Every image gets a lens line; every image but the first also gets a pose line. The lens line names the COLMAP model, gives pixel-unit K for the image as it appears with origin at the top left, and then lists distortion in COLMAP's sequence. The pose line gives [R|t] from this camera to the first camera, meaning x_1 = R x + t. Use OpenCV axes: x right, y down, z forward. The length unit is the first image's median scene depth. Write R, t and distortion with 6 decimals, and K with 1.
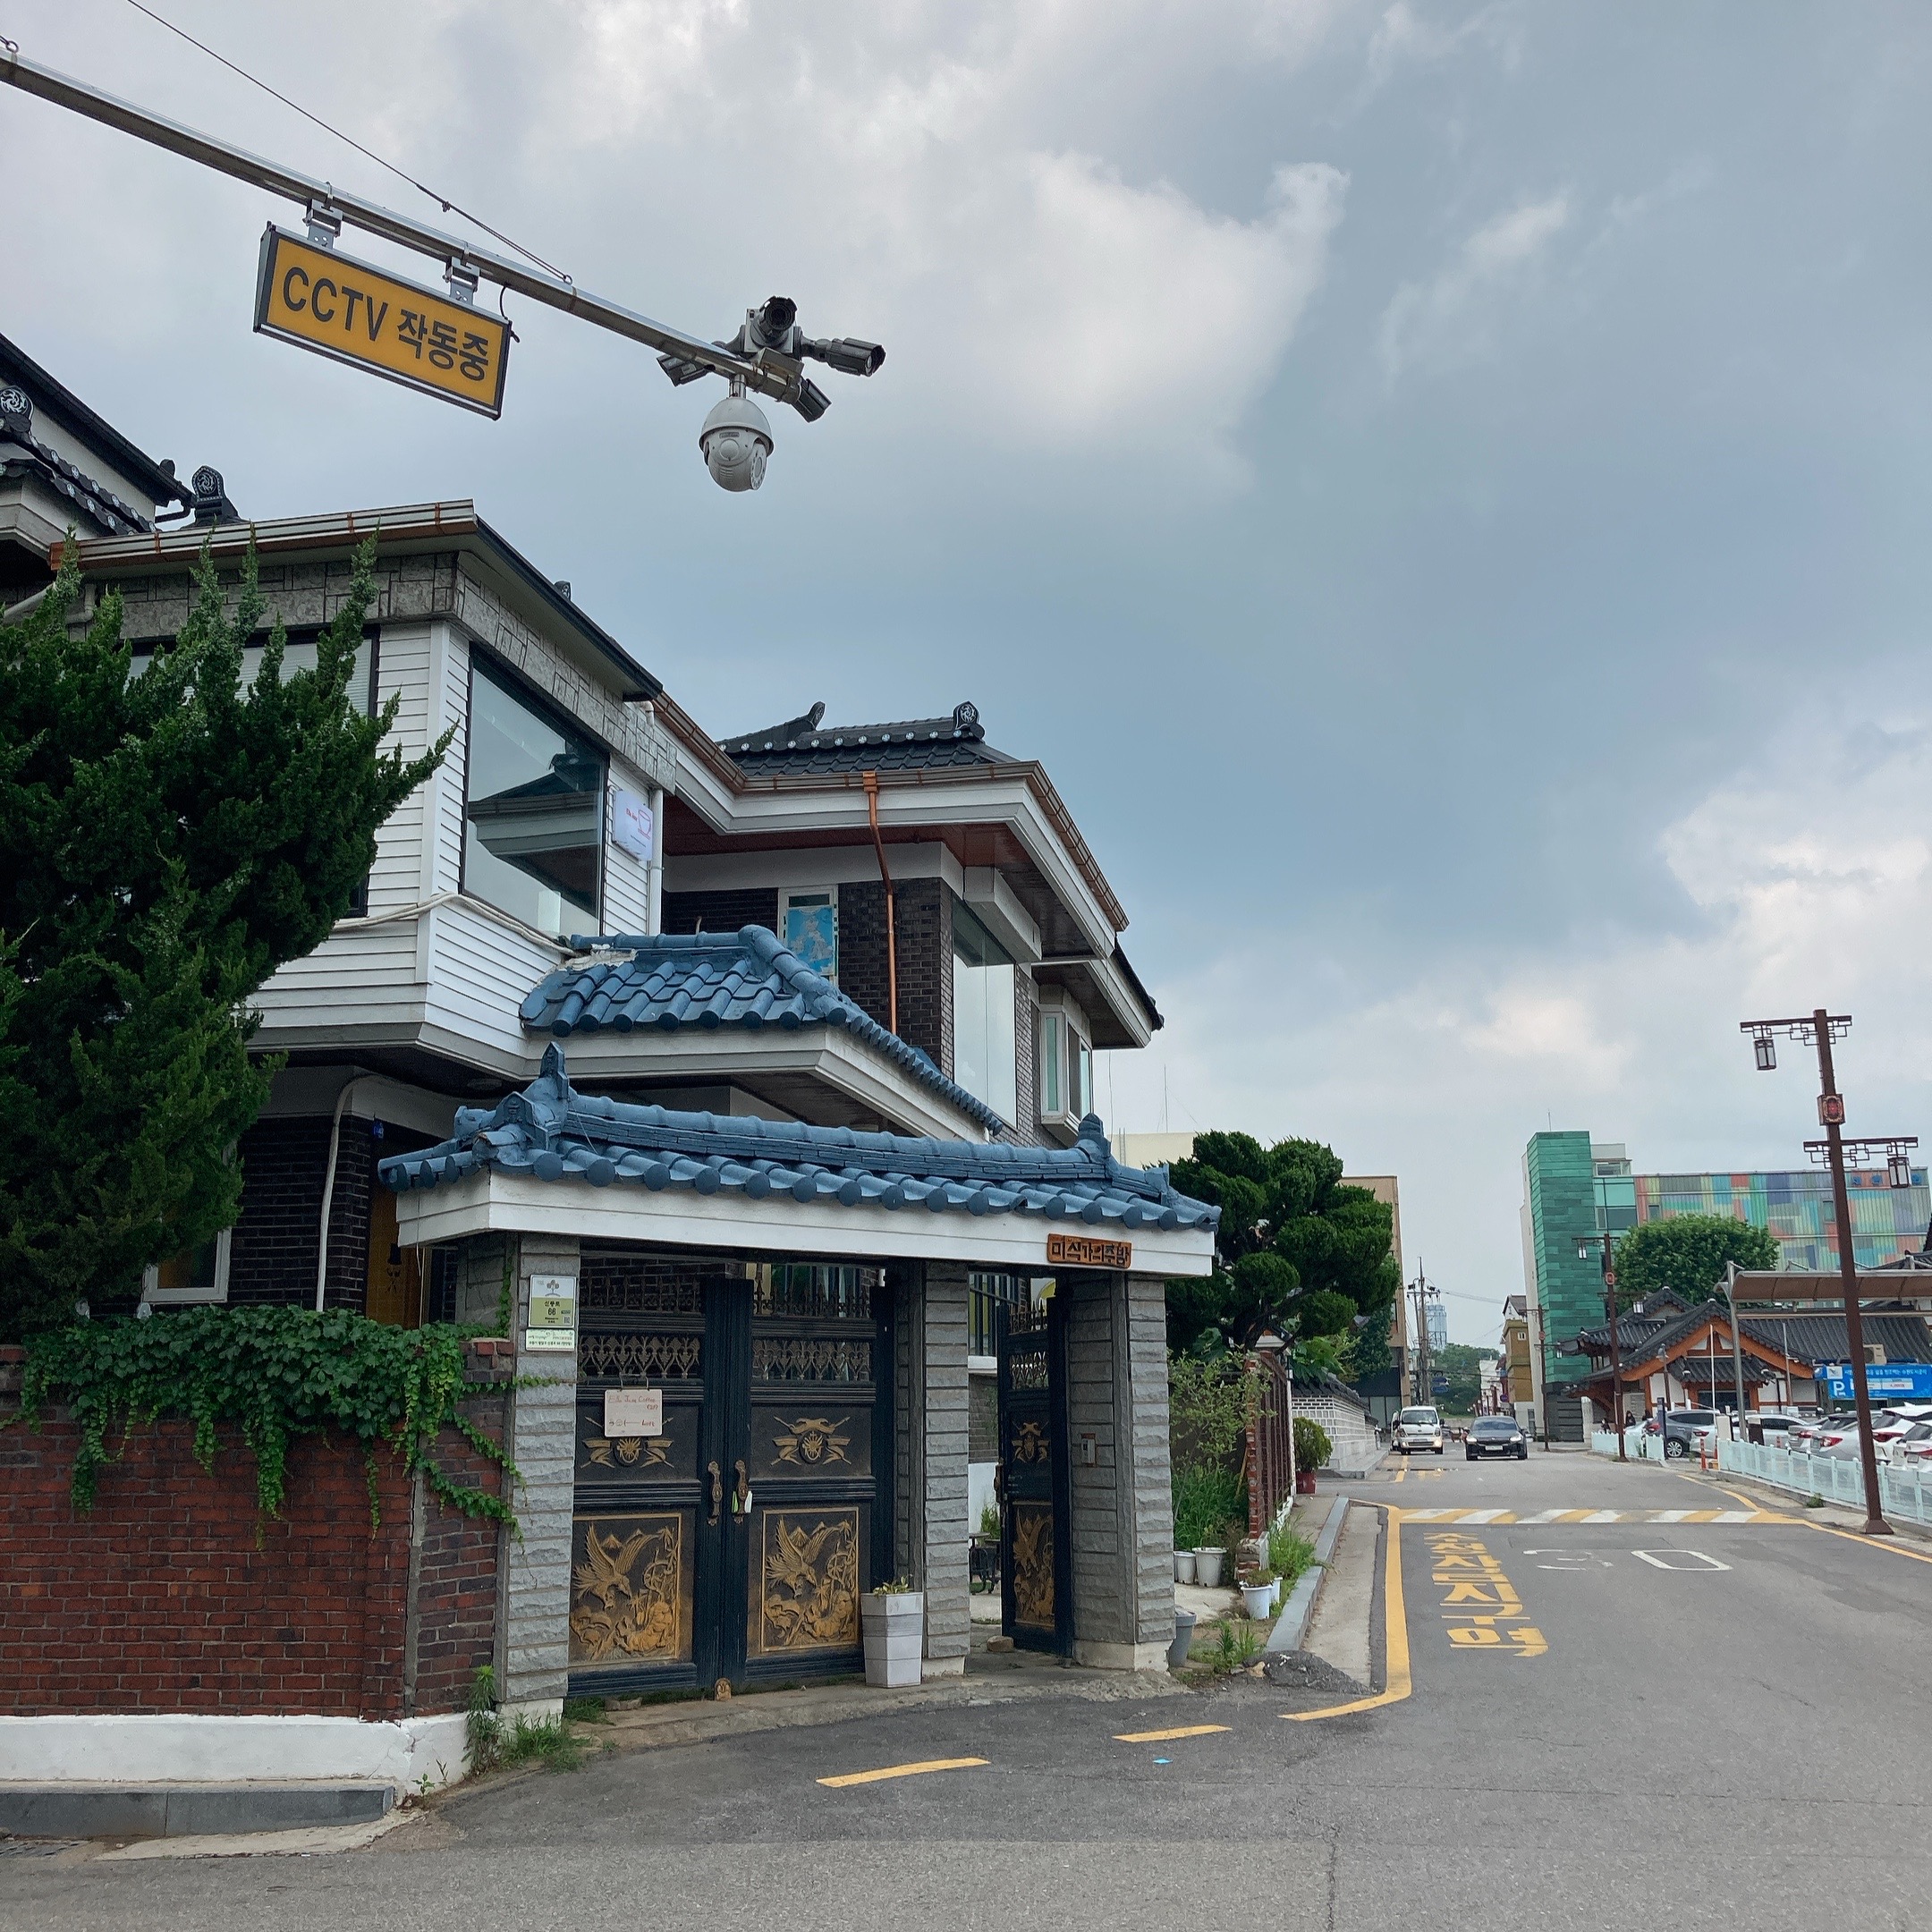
lens RADIAL K [[2132.0, 0, 969.3], [0, 2132.0, 969.2], [0, 0, 1]] dist [0.020399, 0.000000]
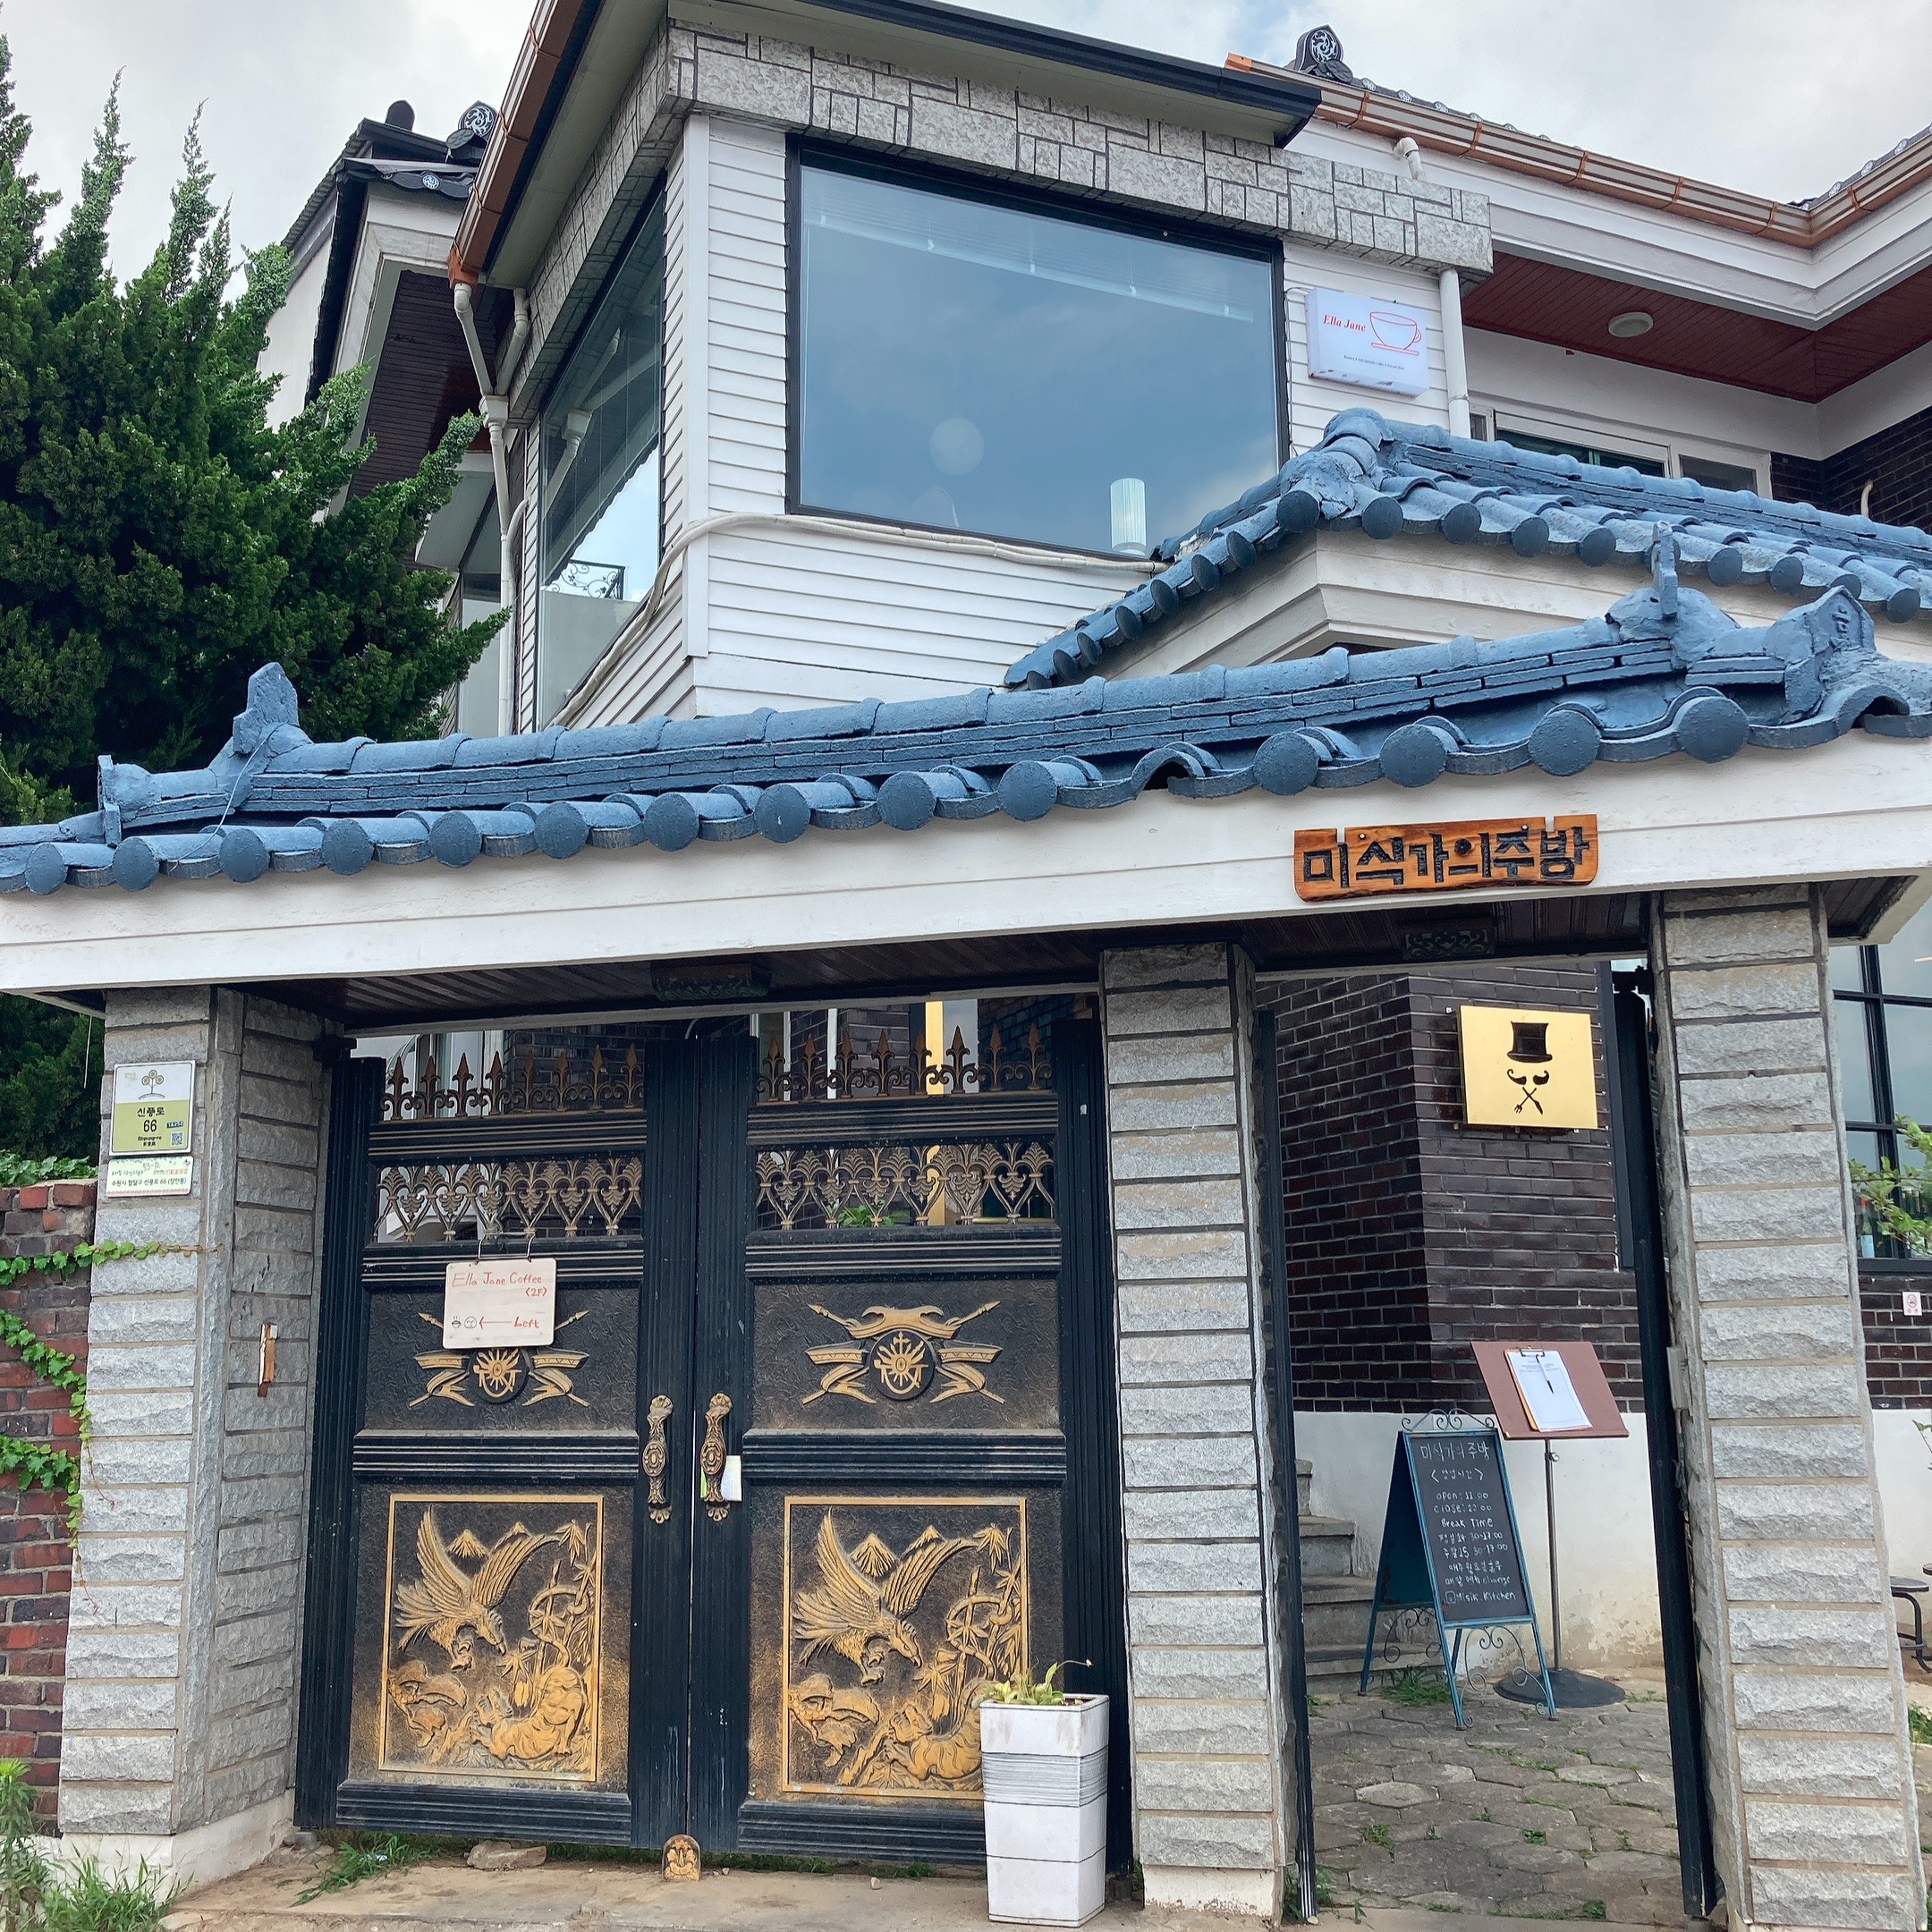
lens RADIAL K [[2132.0, 0, 965.5], [0, 2132.0, 951.4], [0, 0, 1]] dist [0.020399, 0.000000]
pose [[0.560981, -0.159422, -0.812333, 0.349133], [0.182131, 0.981006, -0.066748, 0.175525], [0.807545, -0.110506, 0.579362, 0.782375]]
